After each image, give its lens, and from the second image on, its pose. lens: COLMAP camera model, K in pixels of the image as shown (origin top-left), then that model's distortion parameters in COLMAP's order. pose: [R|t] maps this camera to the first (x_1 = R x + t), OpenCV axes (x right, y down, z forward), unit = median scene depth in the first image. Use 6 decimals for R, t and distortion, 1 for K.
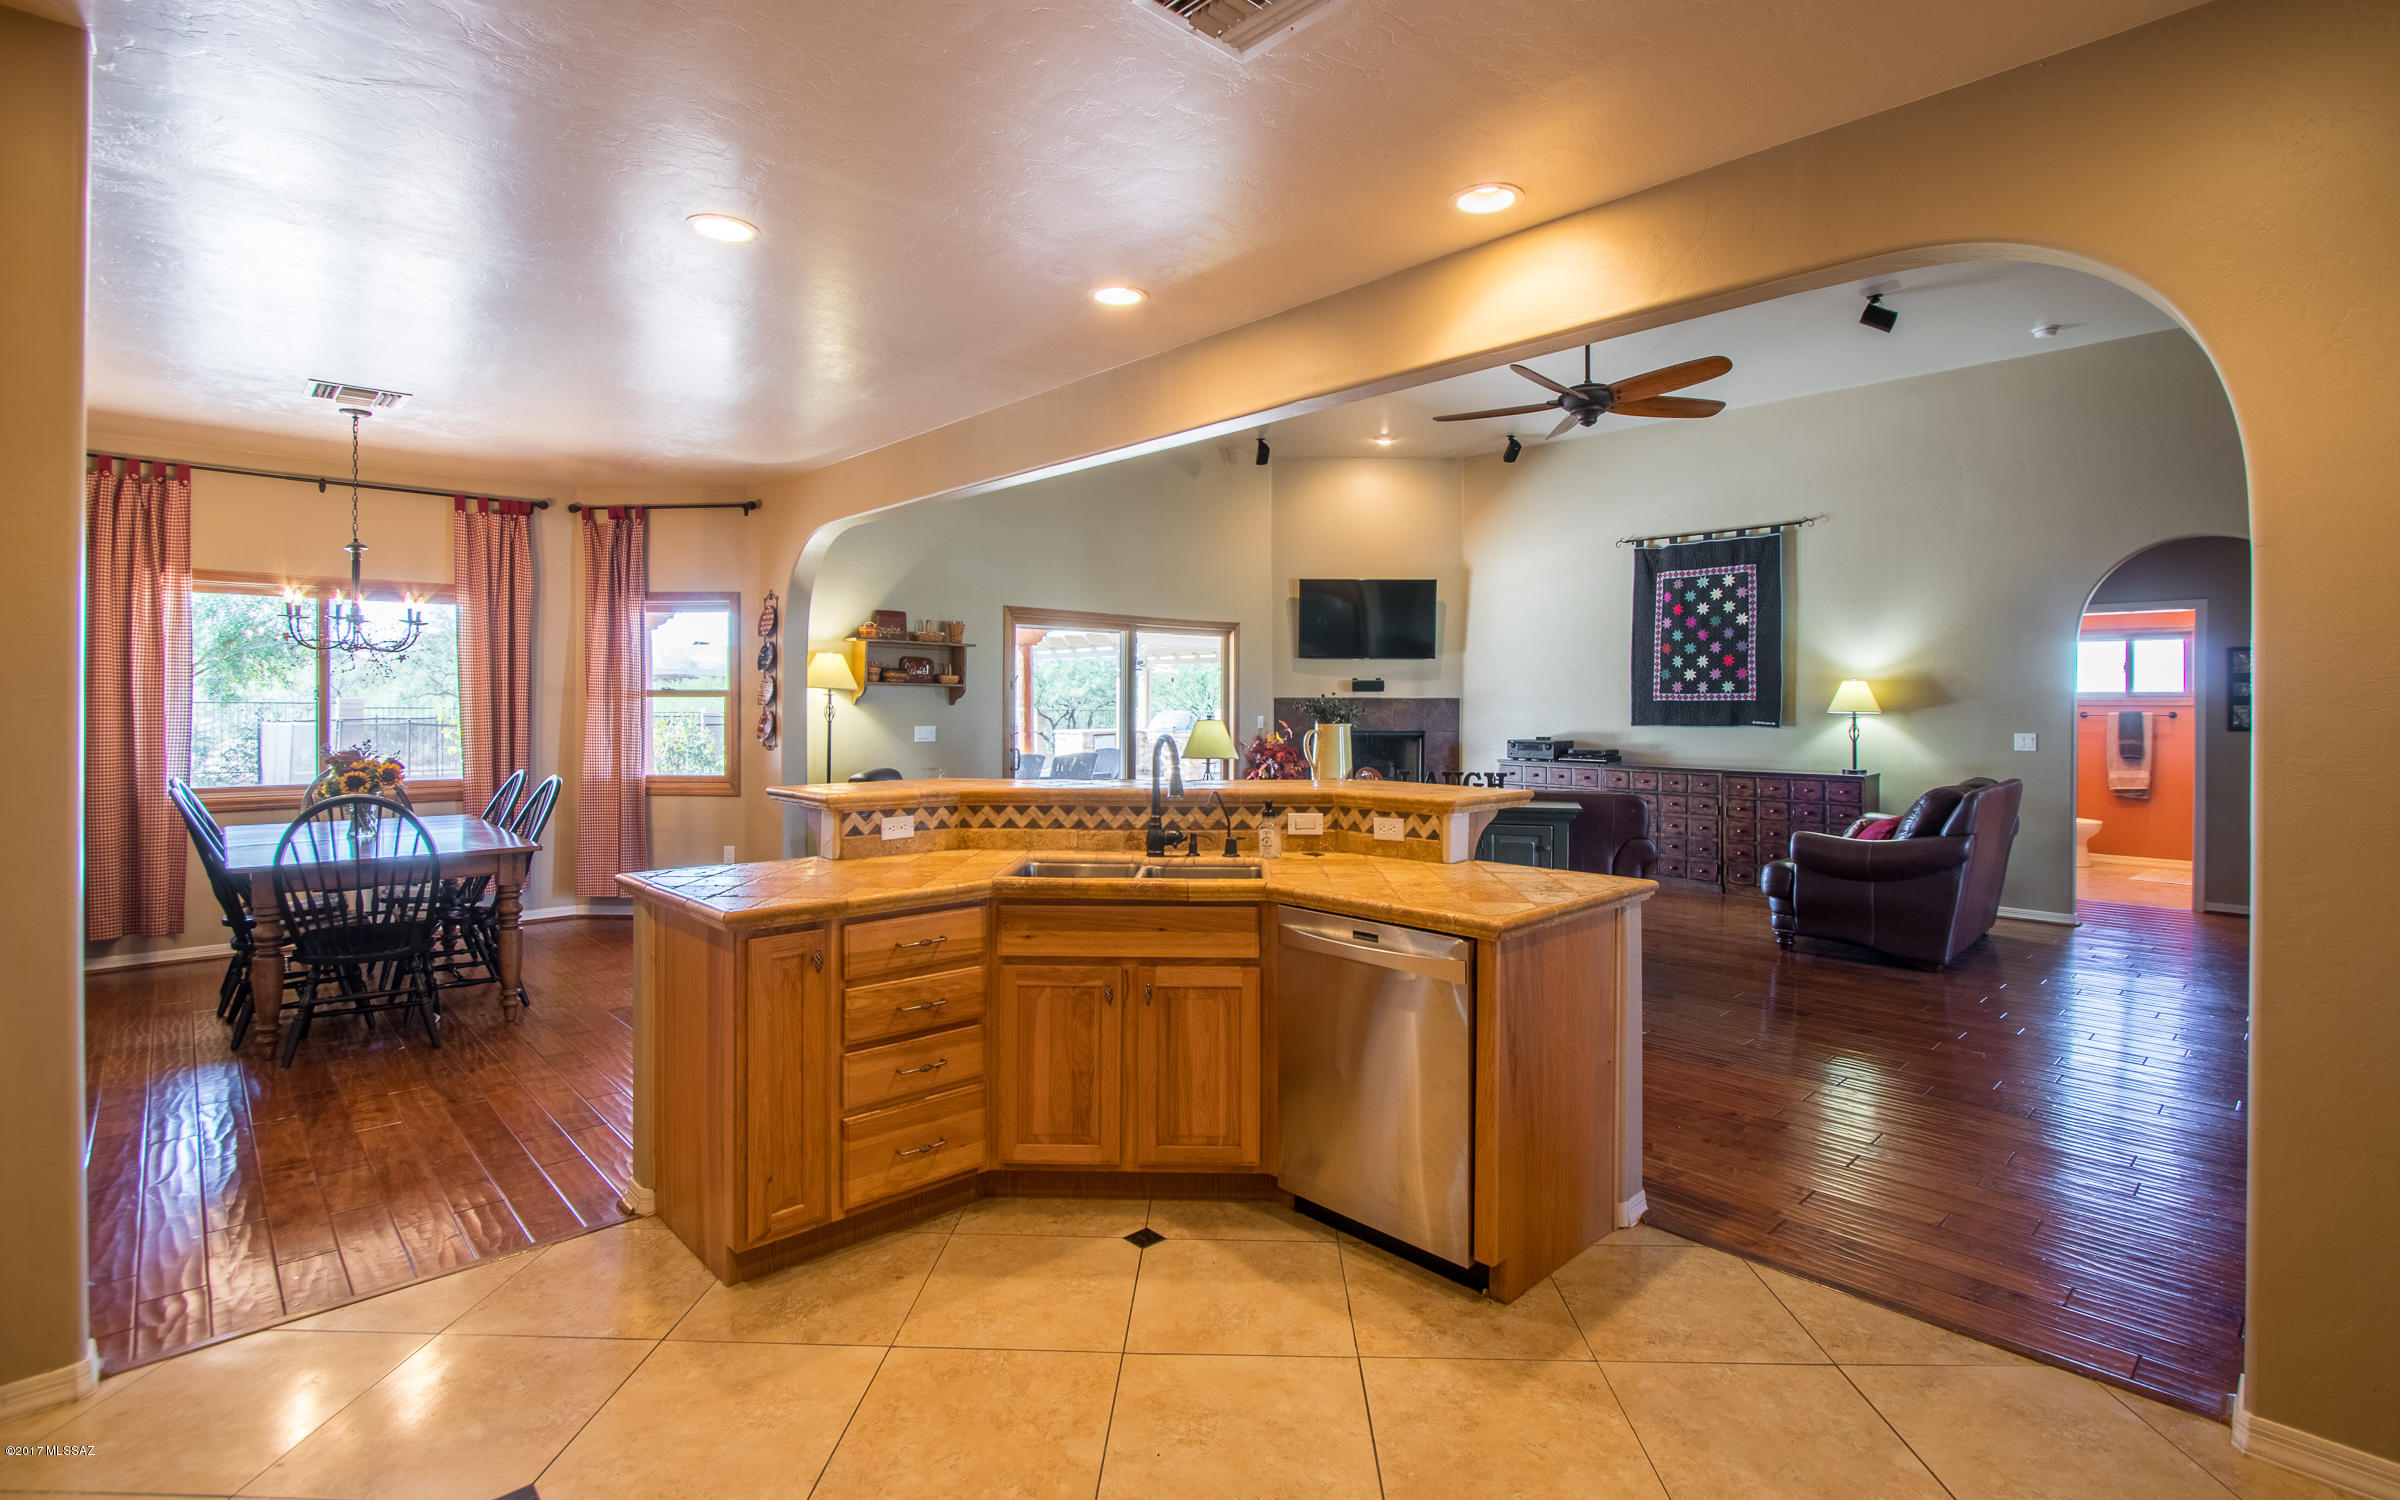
lens RADIAL K [[1136.5, 0, 1184.3], [0, 1136.5, 688.9], [0, 0, 1]] dist [0.002083, 0.000895]
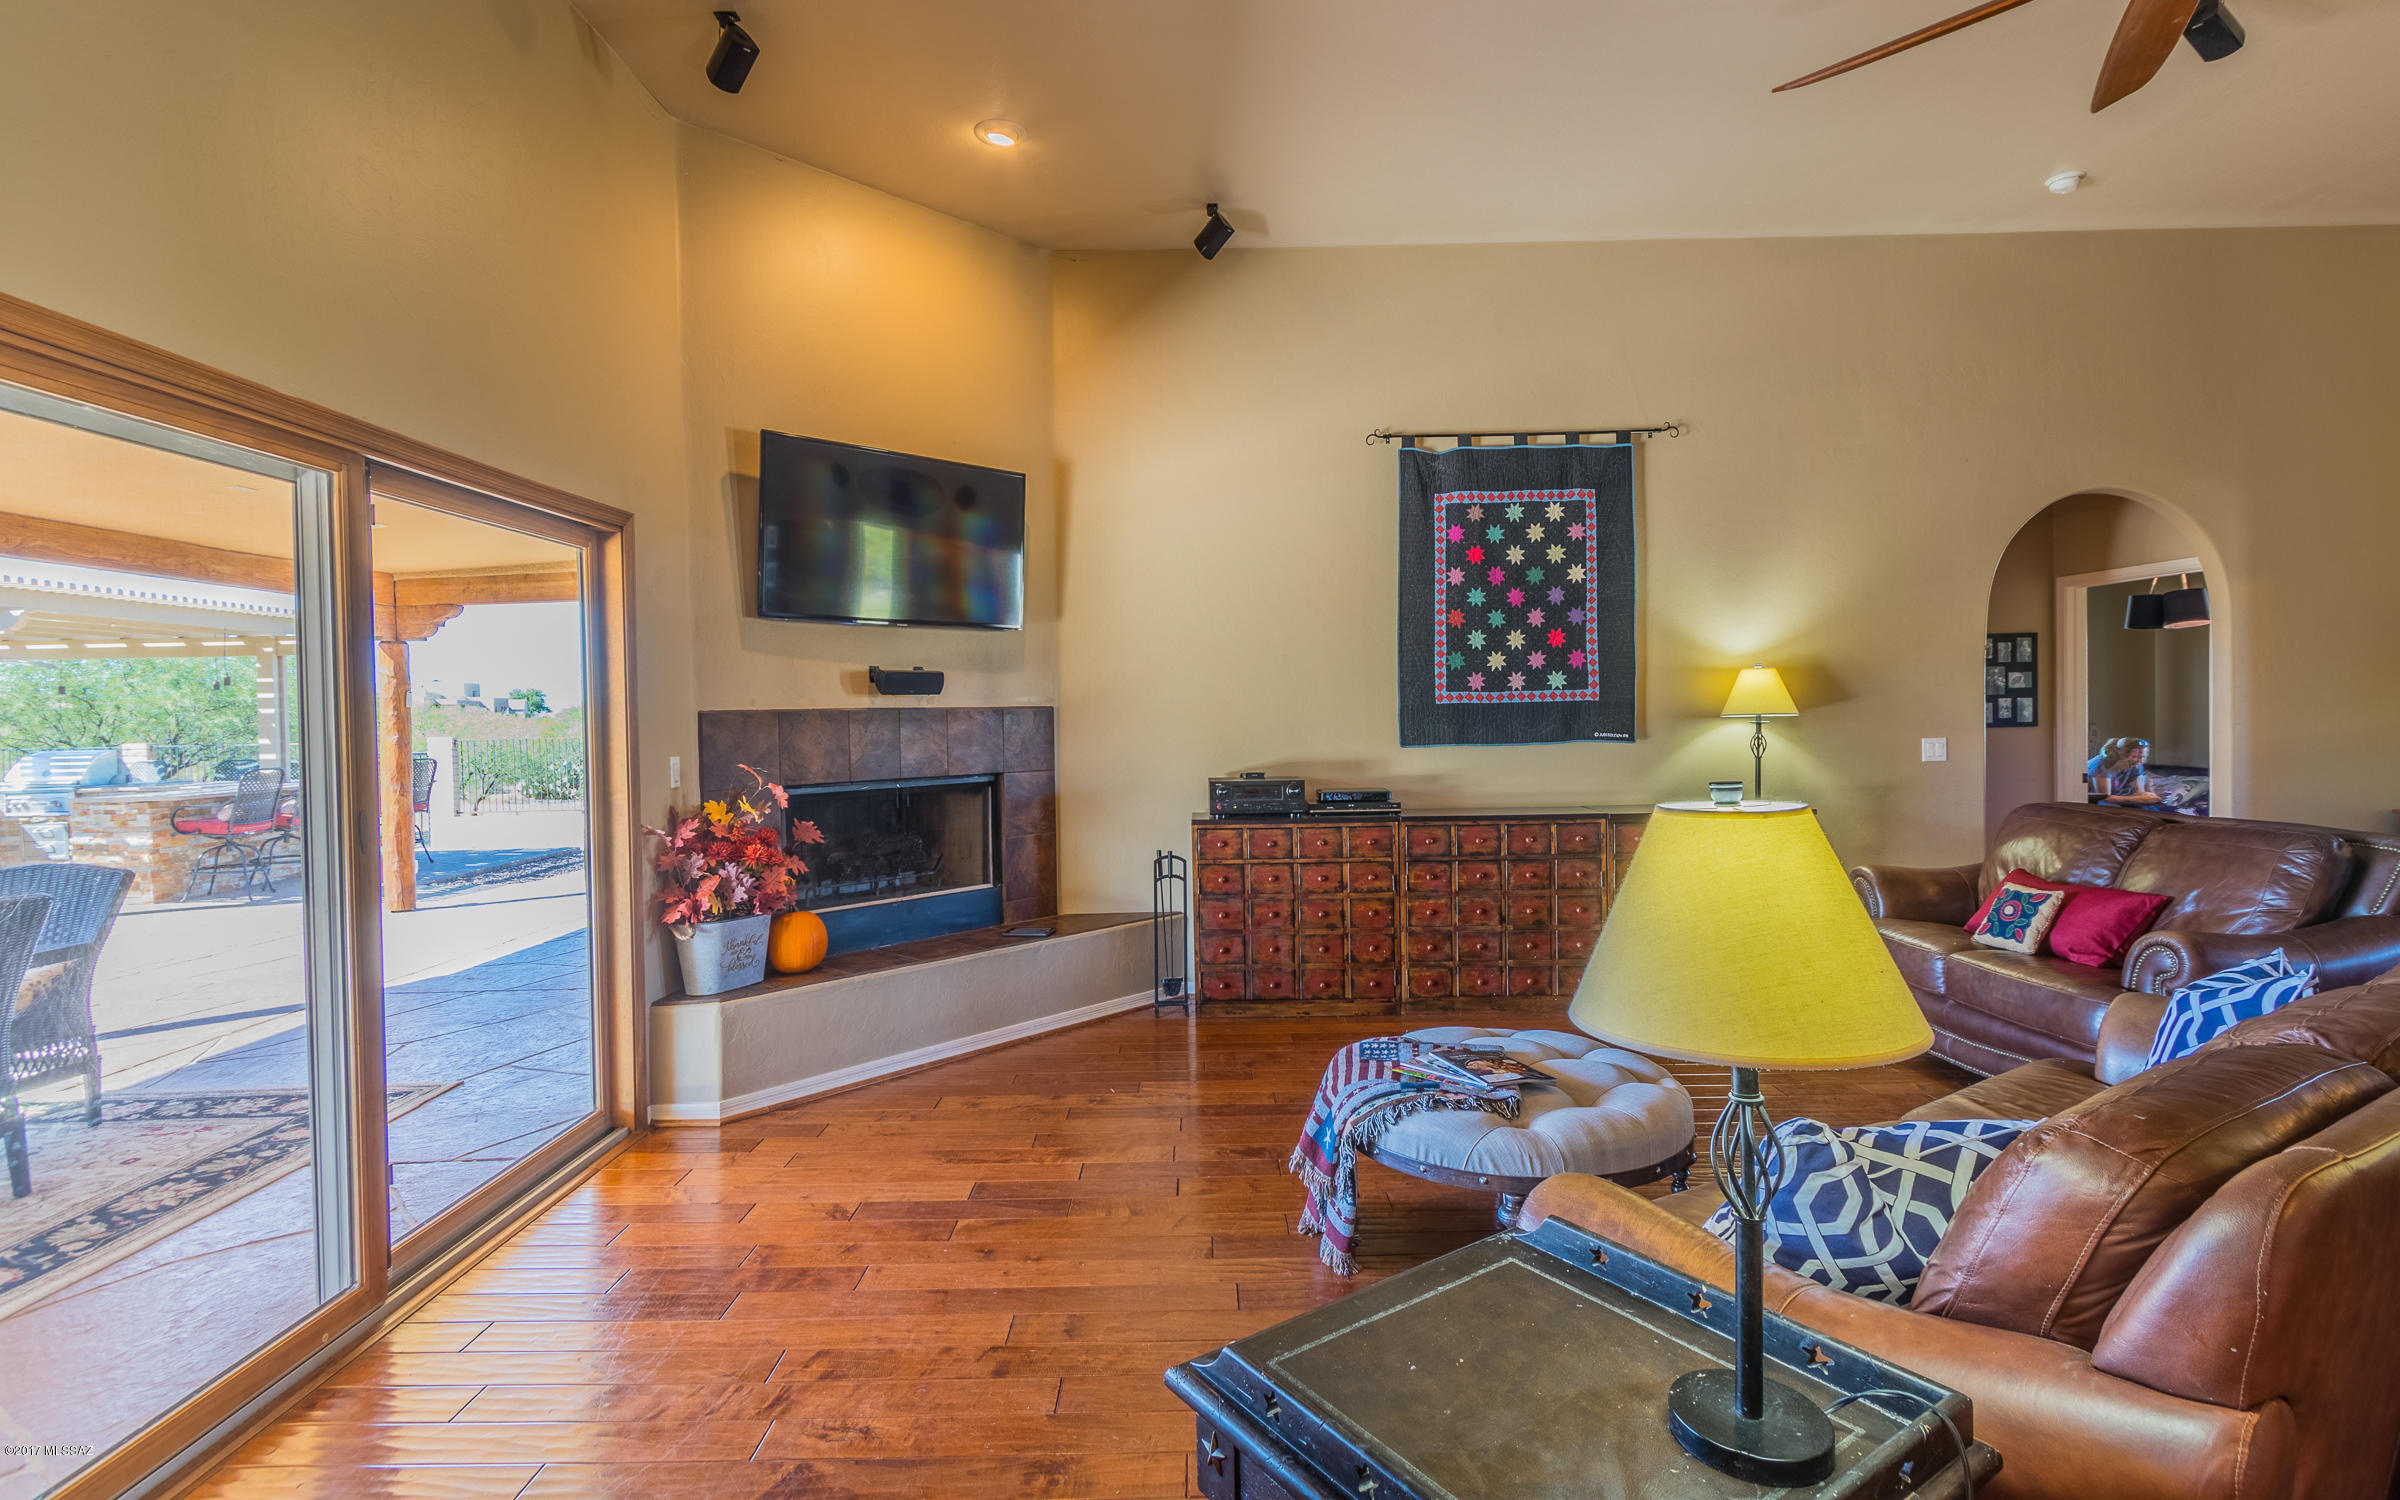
lens RADIAL K [[1136.5, 0, 1203.1], [0, 1136.5, 732.0], [0, 0, 1]] dist [0.002083, 0.000895]
pose [[0.669288, -0.029161, 0.742431, -0.123271], [0.011785, 0.999520, 0.028634, 0.006556], [-0.742910, -0.010415, 0.669311, 0.703401]]
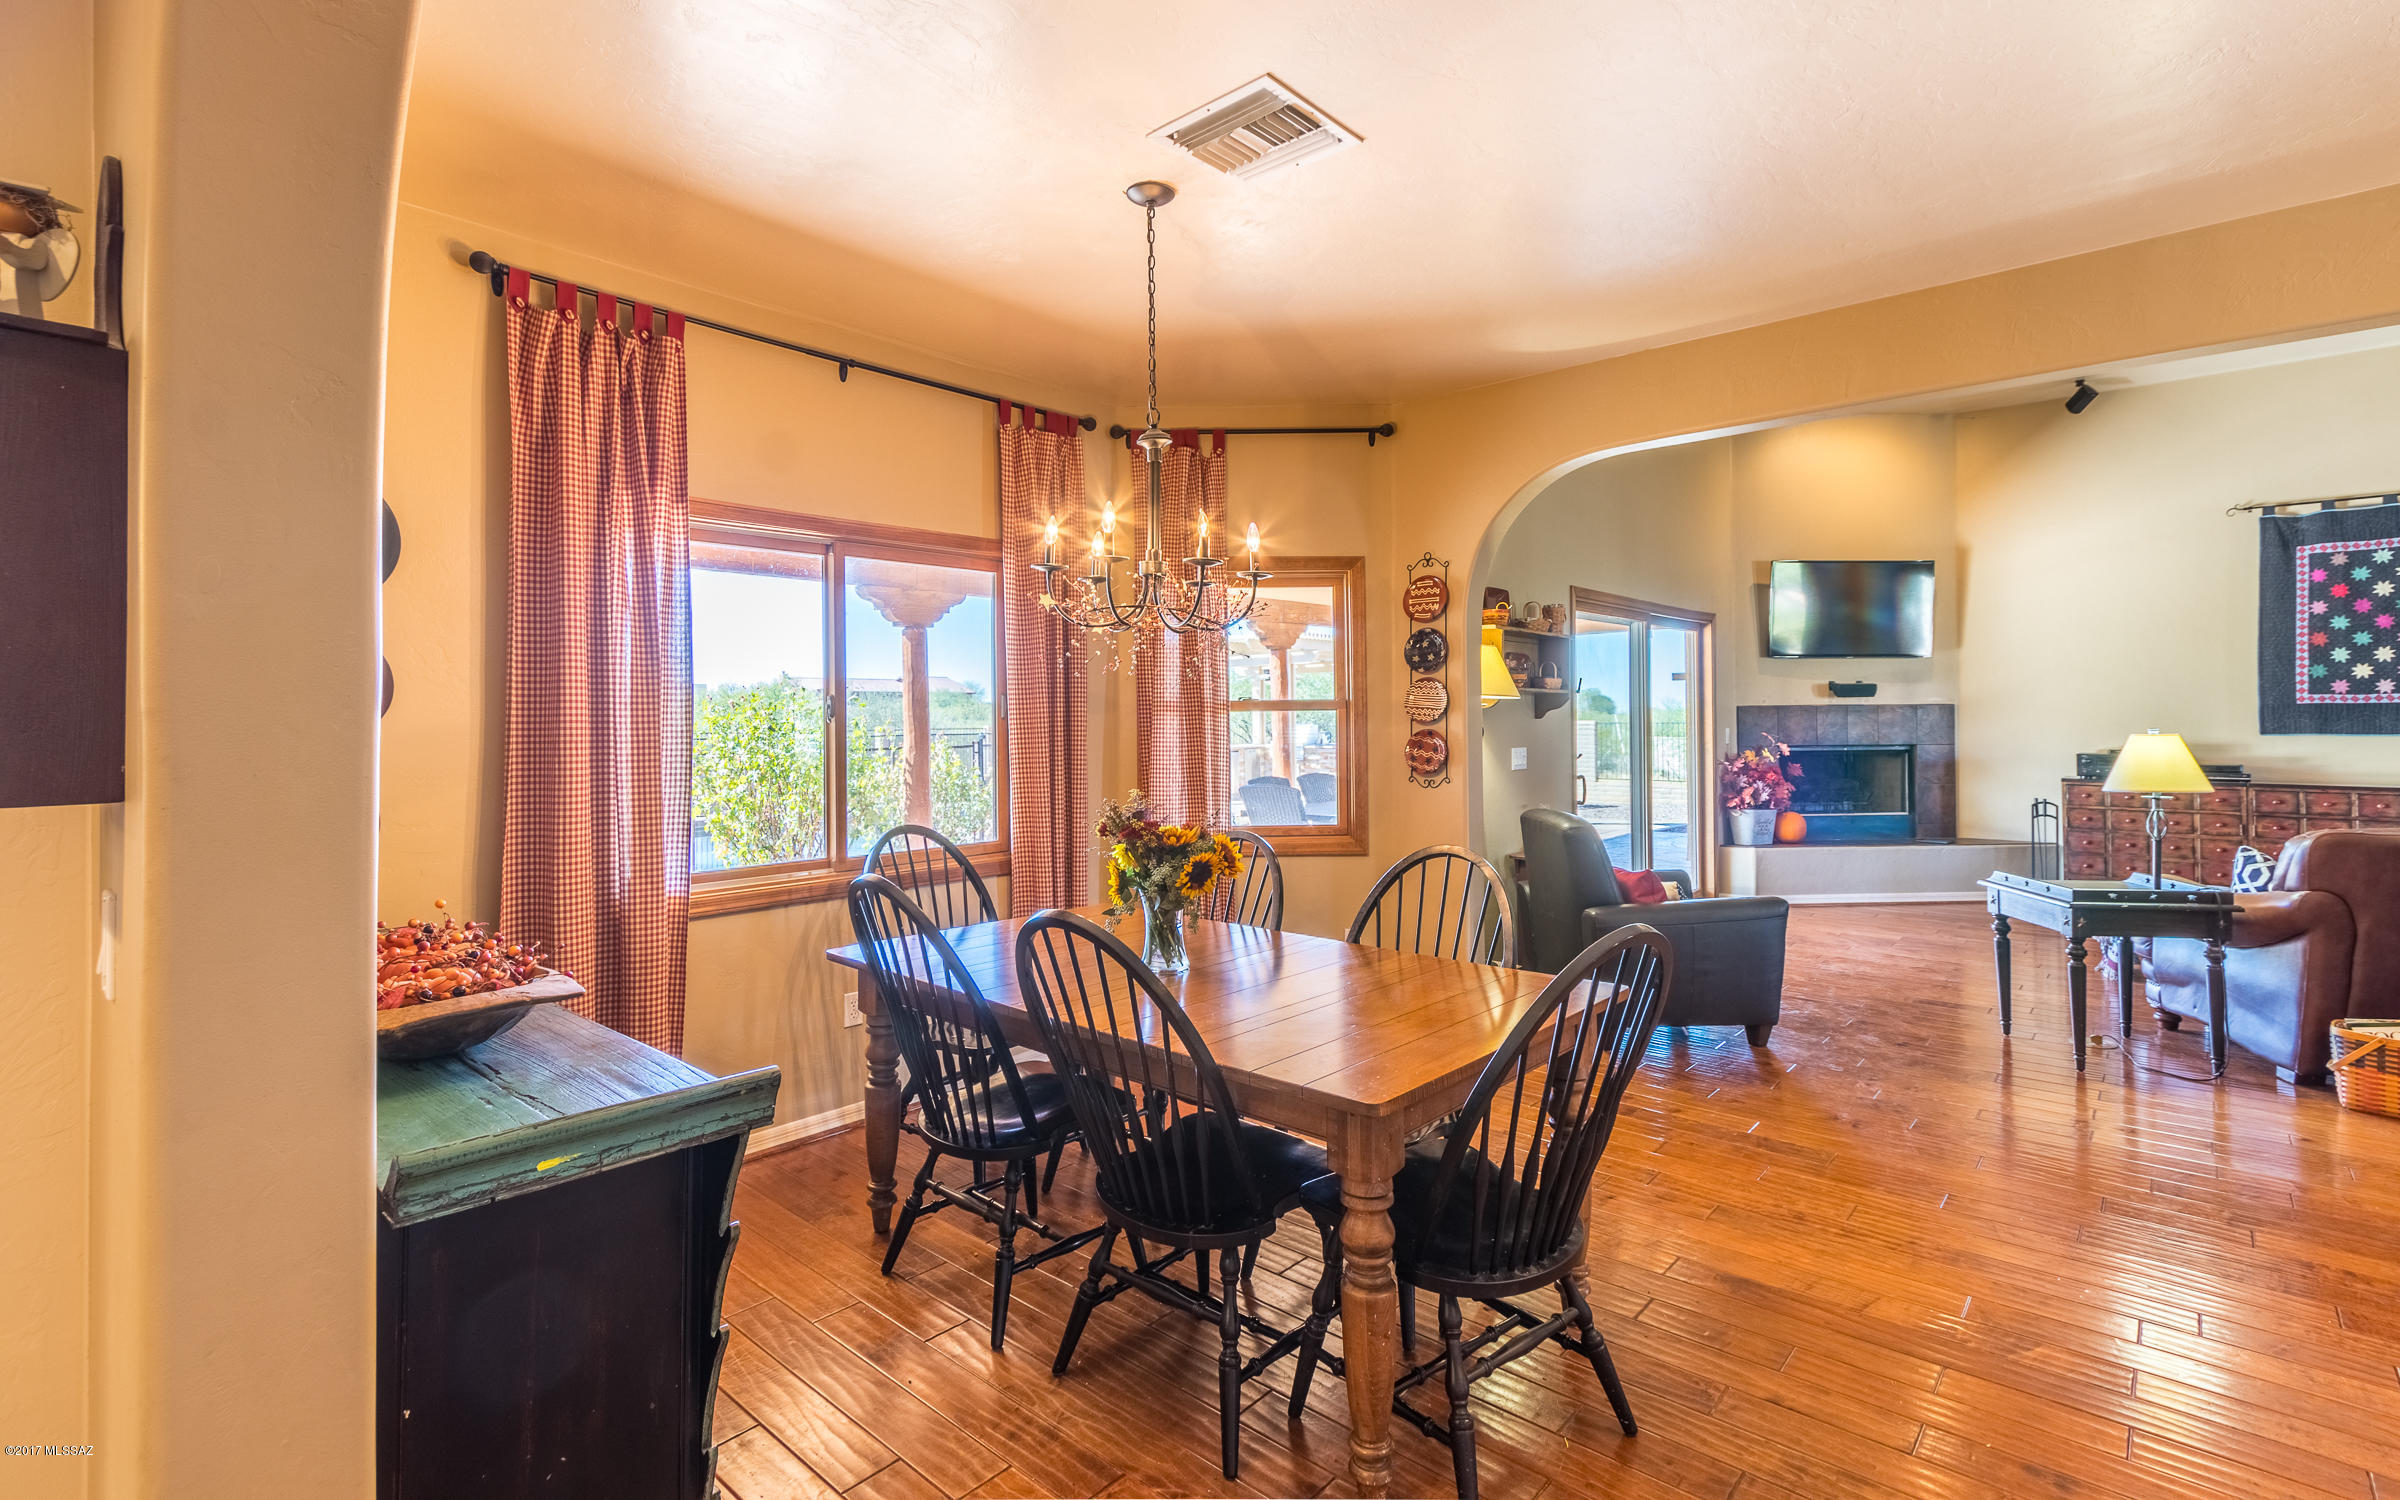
lens RADIAL K [[1136.5, 0, 1180.9], [0, 1136.5, 701.6], [0, 0, 1]] dist [0.002083, 0.000895]
pose [[0.995208, -0.009967, 0.097276, -0.470351], [0.010163, 0.999947, -0.001522, 0.002153], [-0.097256, 0.002504, 0.995256, 0.274674]]
